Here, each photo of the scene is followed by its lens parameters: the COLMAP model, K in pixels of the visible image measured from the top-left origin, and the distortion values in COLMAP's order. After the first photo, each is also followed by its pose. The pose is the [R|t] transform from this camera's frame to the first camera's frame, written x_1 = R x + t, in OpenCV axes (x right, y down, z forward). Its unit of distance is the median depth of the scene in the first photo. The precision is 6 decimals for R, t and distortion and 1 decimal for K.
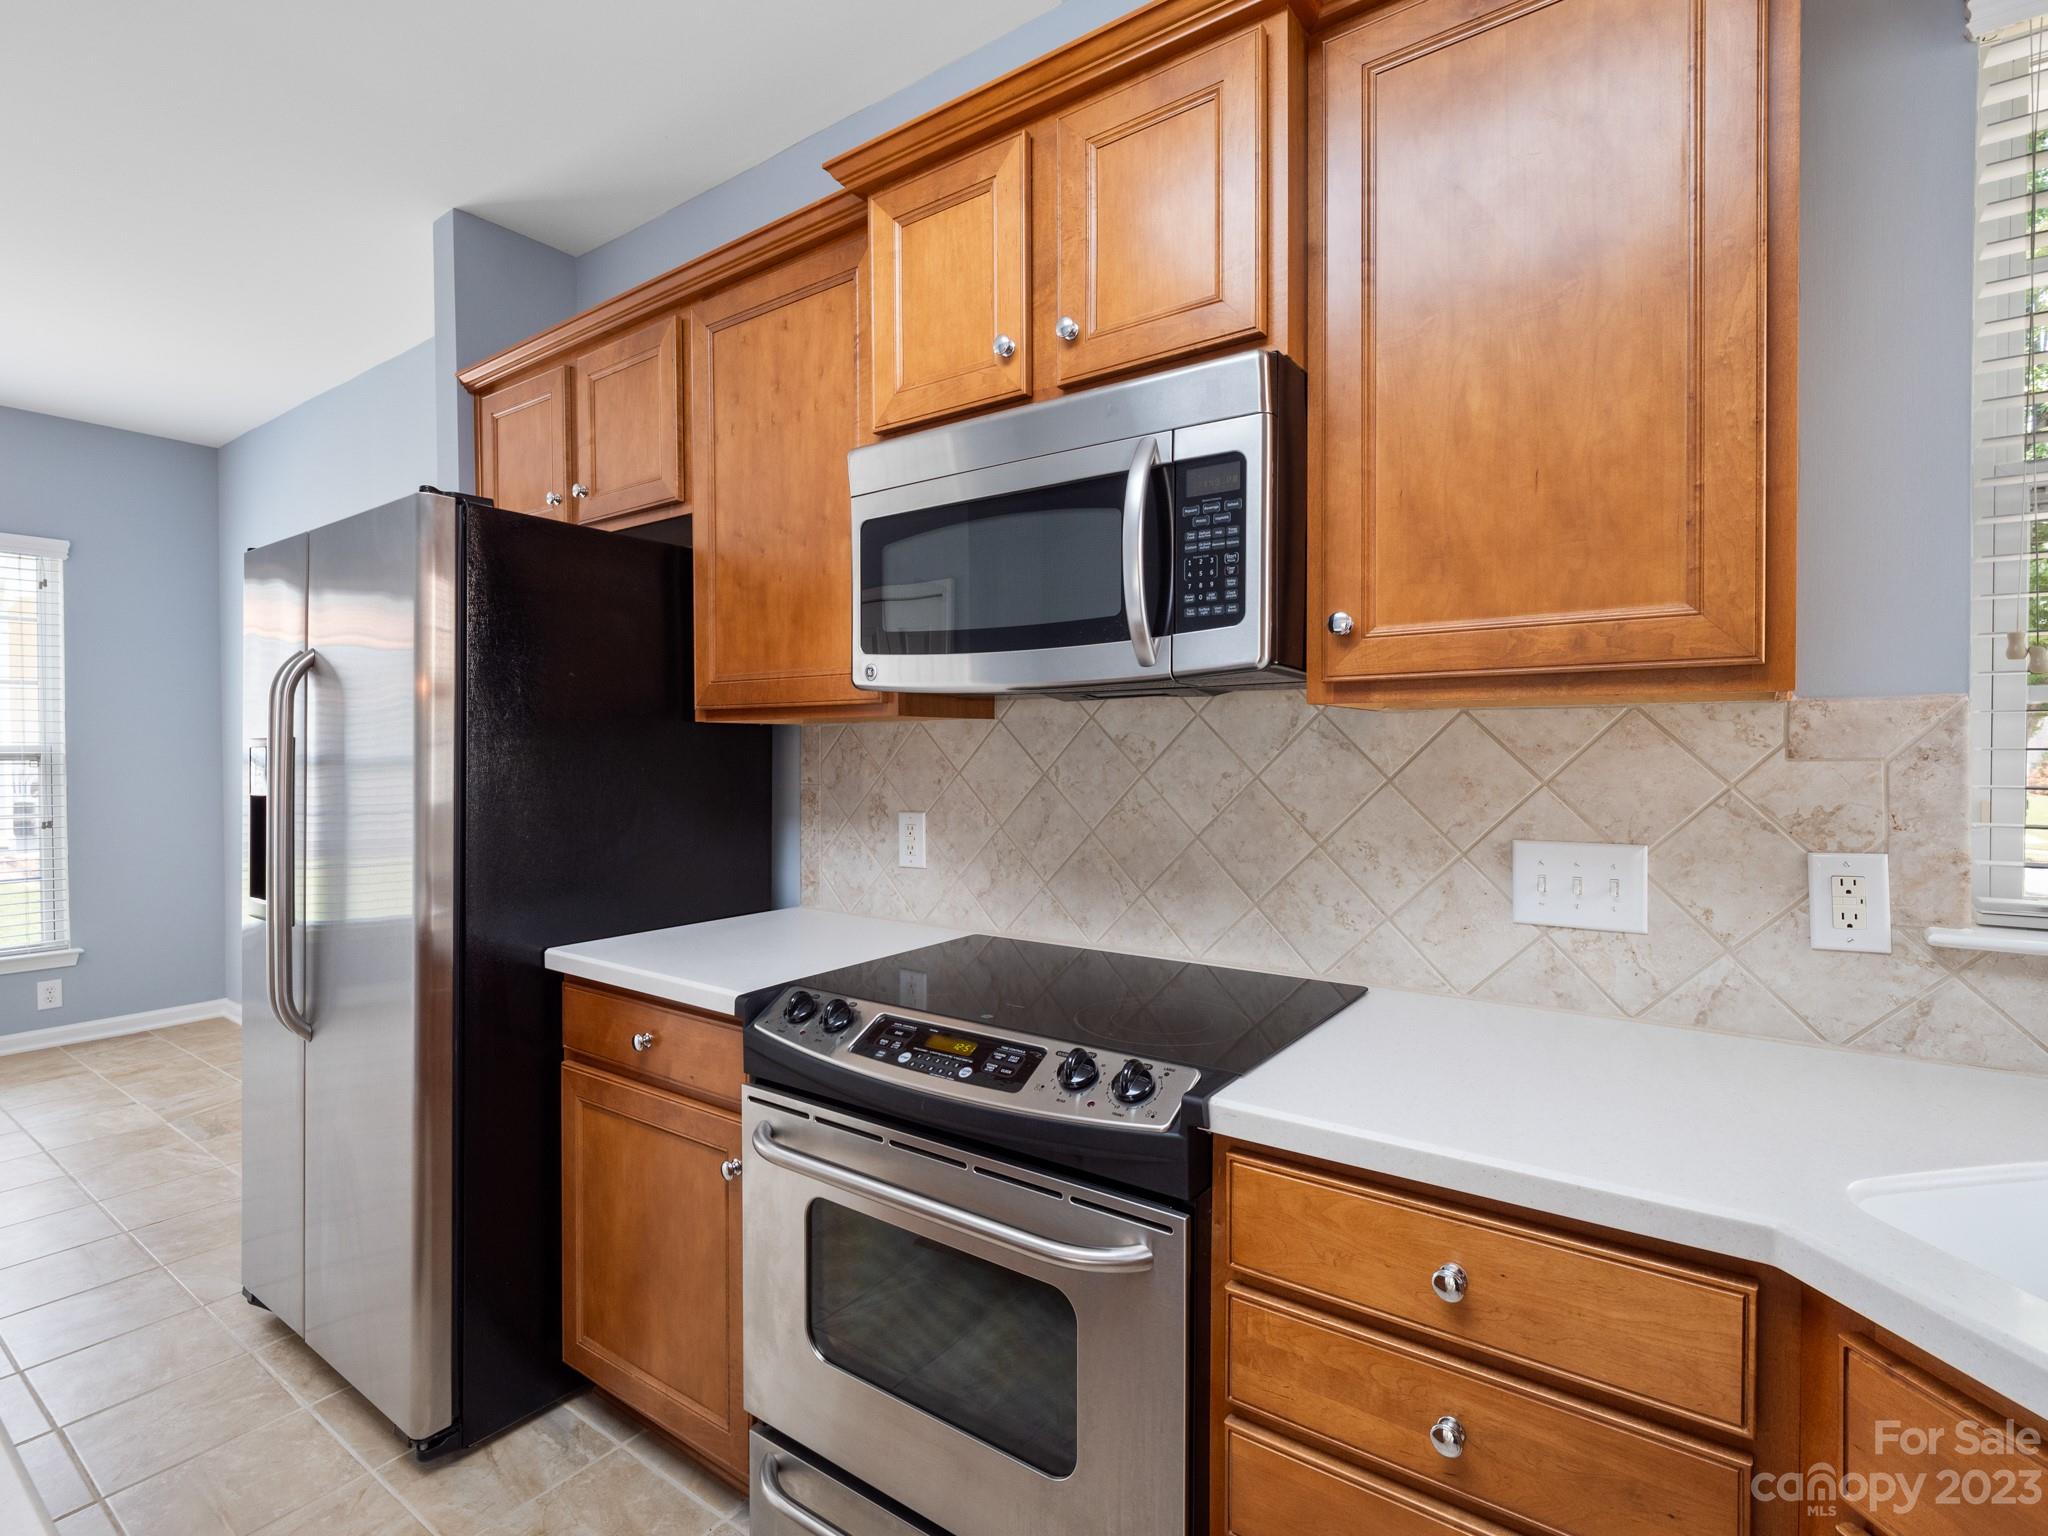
lens RADIAL K [[1004.0, 0, 1015.0], [0, 1004.0, 754.0], [0, 0, 1]] dist [-0.007673, -0.001344]
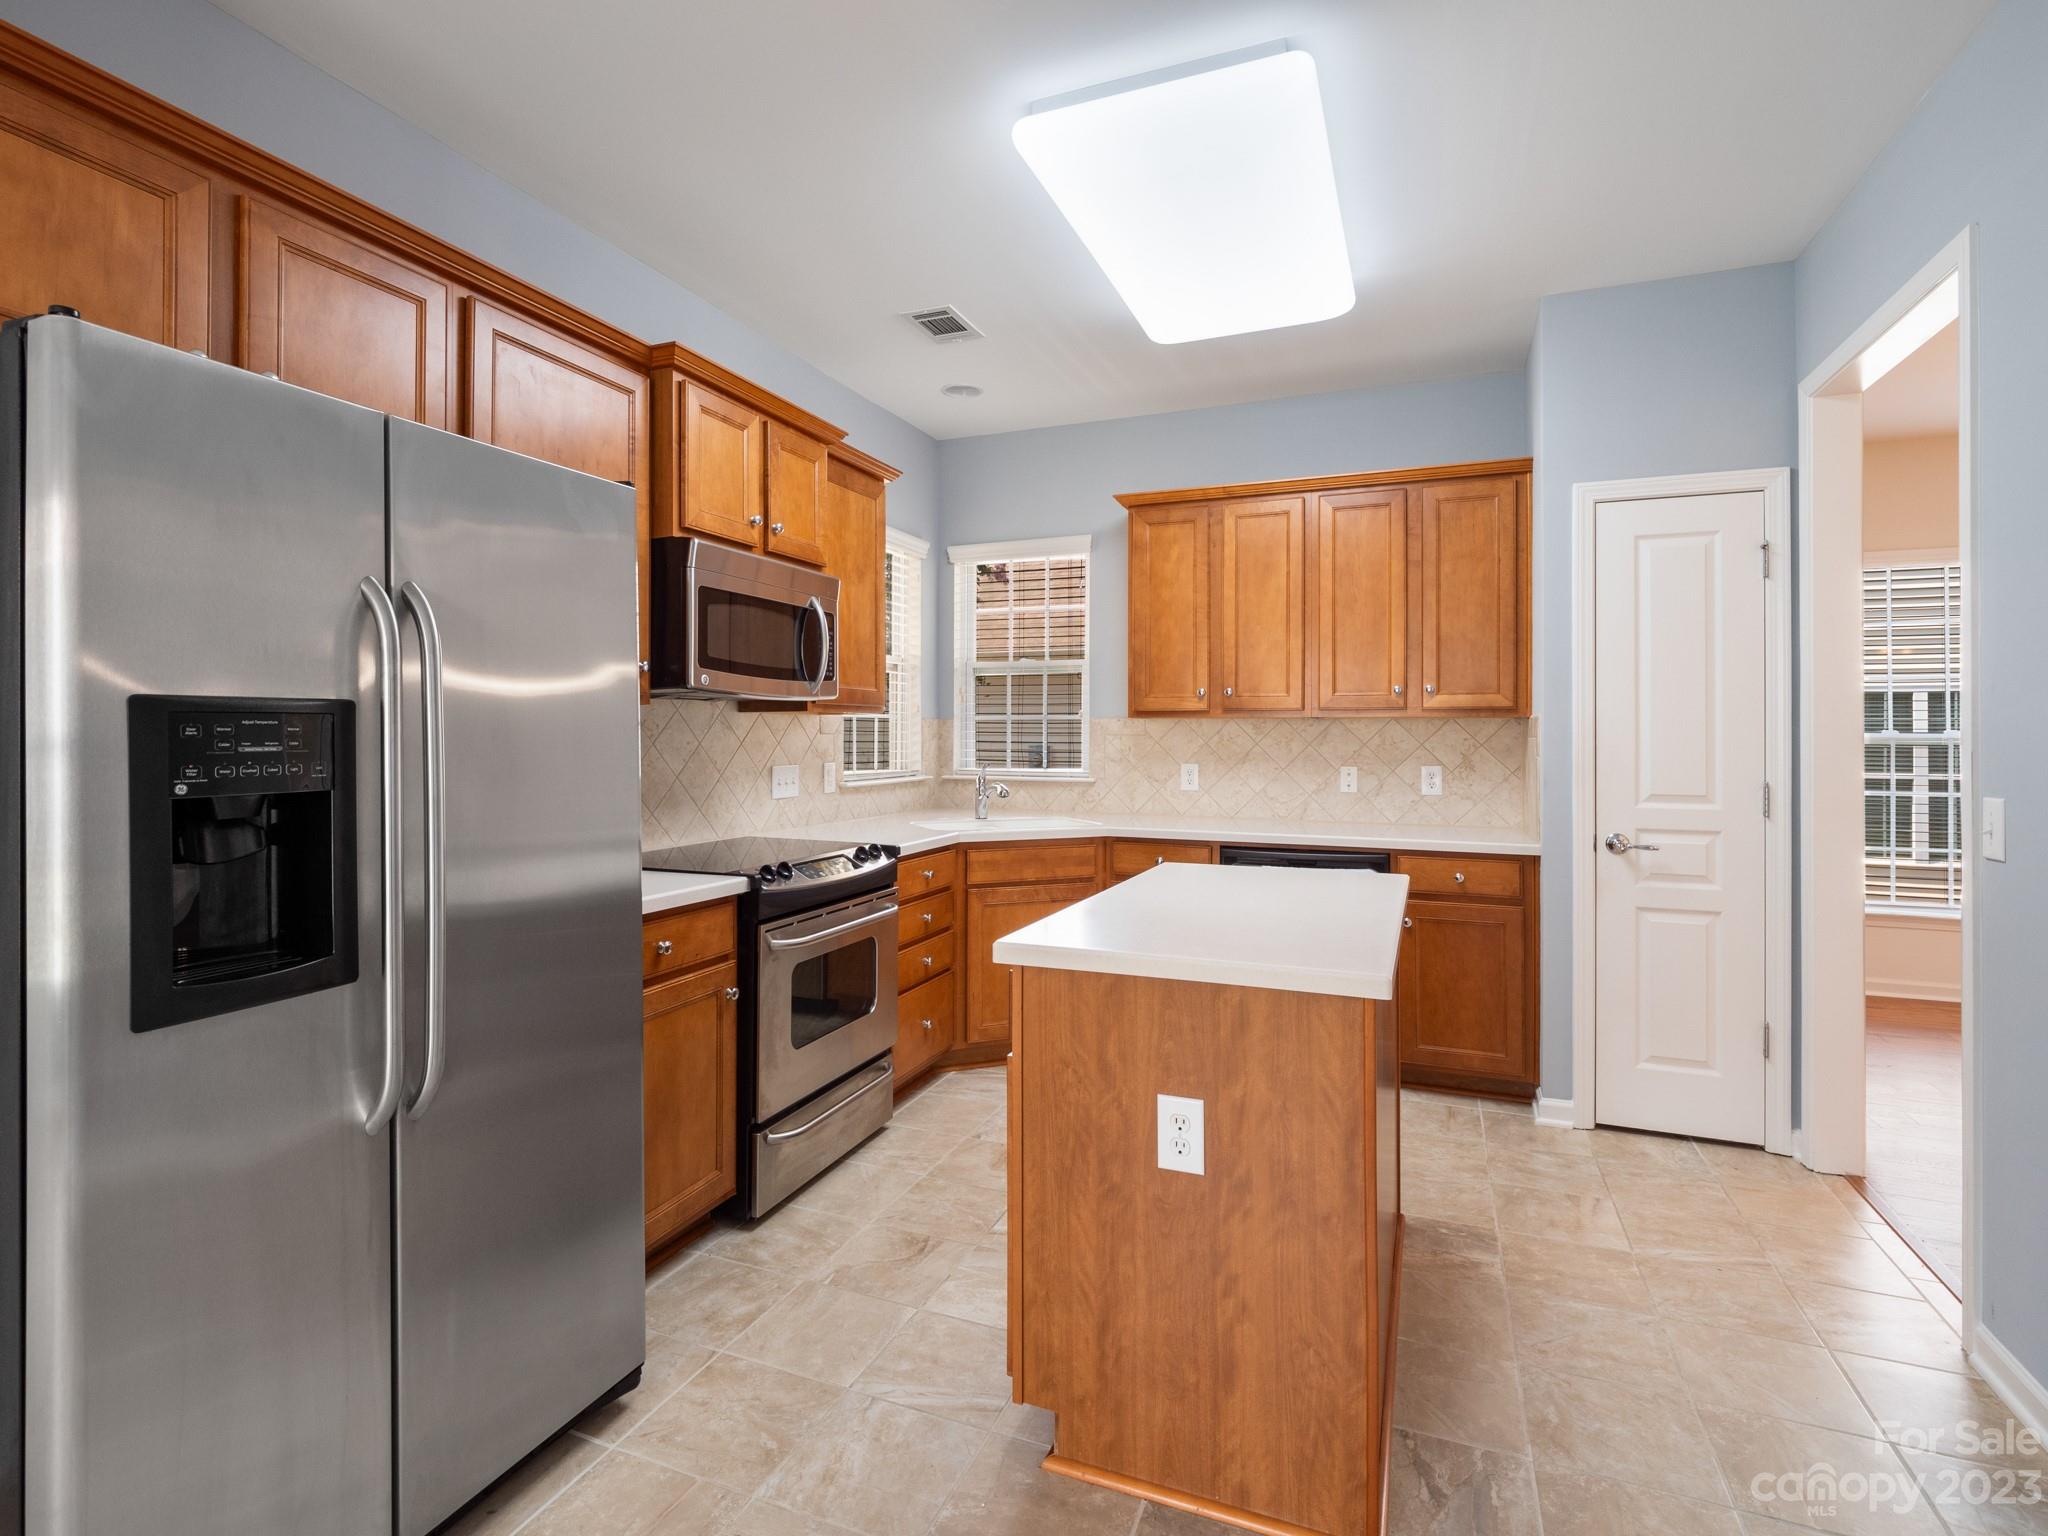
lens RADIAL K [[1007.7, 0, 1010.2], [0, 1007.7, 732.0], [0, 0, 1]] dist [-0.003045, -0.001185]
pose [[-0.241522, 0.006070, 0.970376, -1.962856], [0.007599, 0.999962, -0.004363, 0.014881], [-0.970366, 0.006320, -0.241559, 0.971669]]
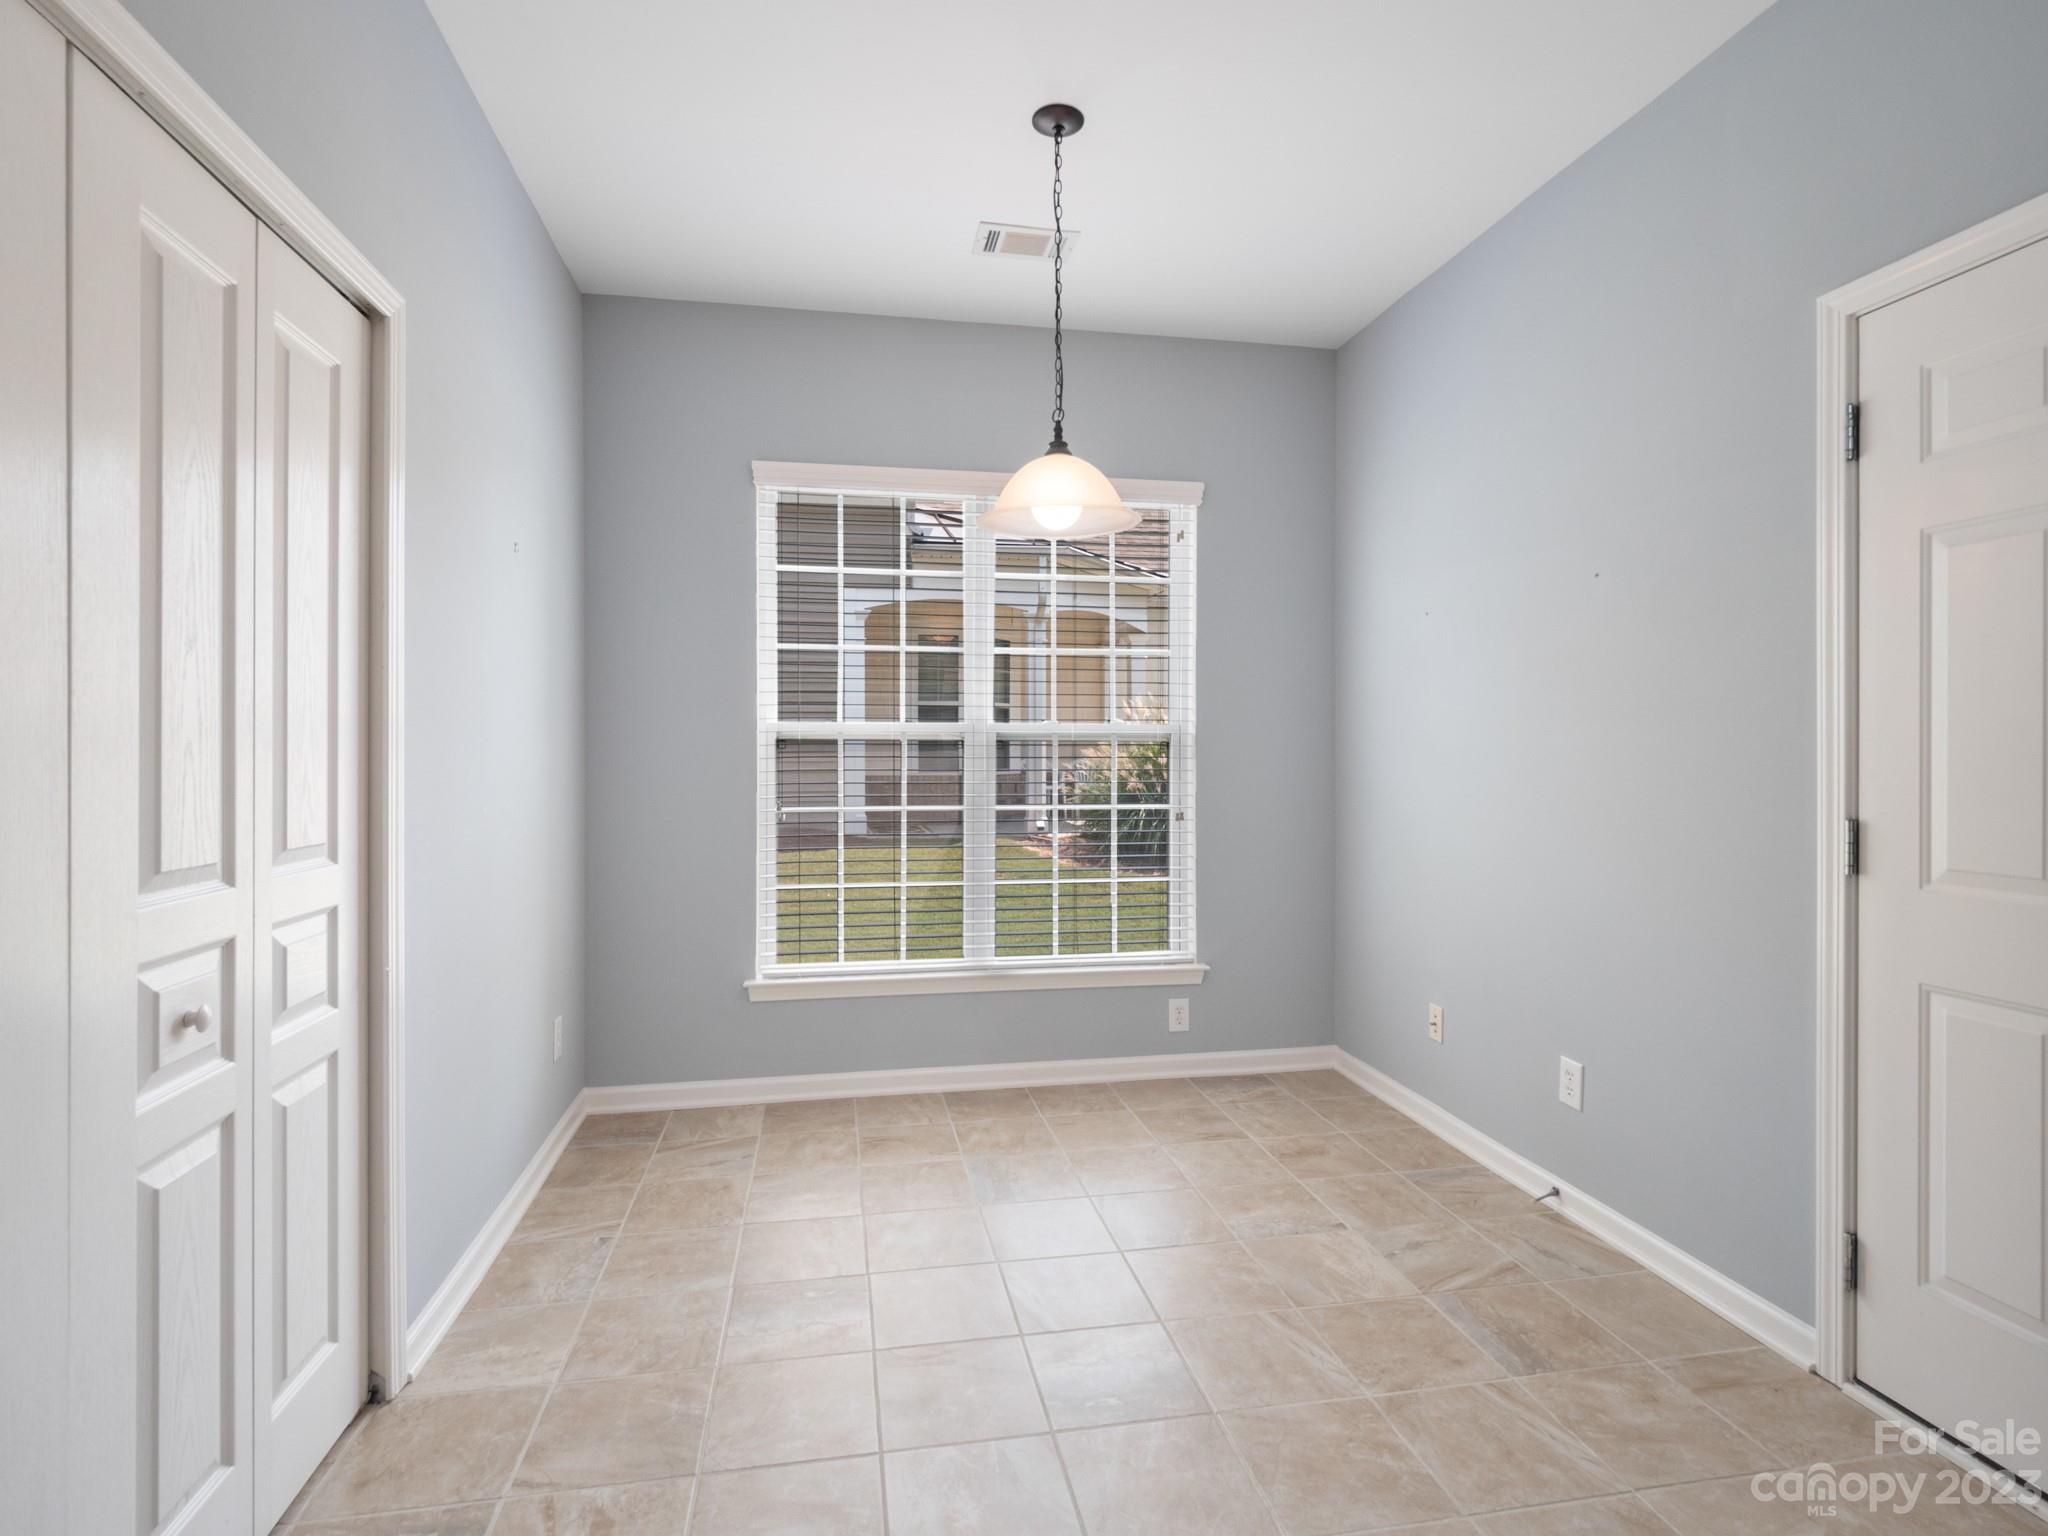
lens RADIAL K [[985.1, 0, 1016.7], [0, 985.1, 758.8], [0, 0, 1]] dist [-0.003405, -0.000717]
pose [[0.723079, 0.008919, -0.690708, -1.319876], [-0.010893, 0.999940, 0.001508, 0.057816], [0.690680, 0.006434, 0.723132, 0.782151]]
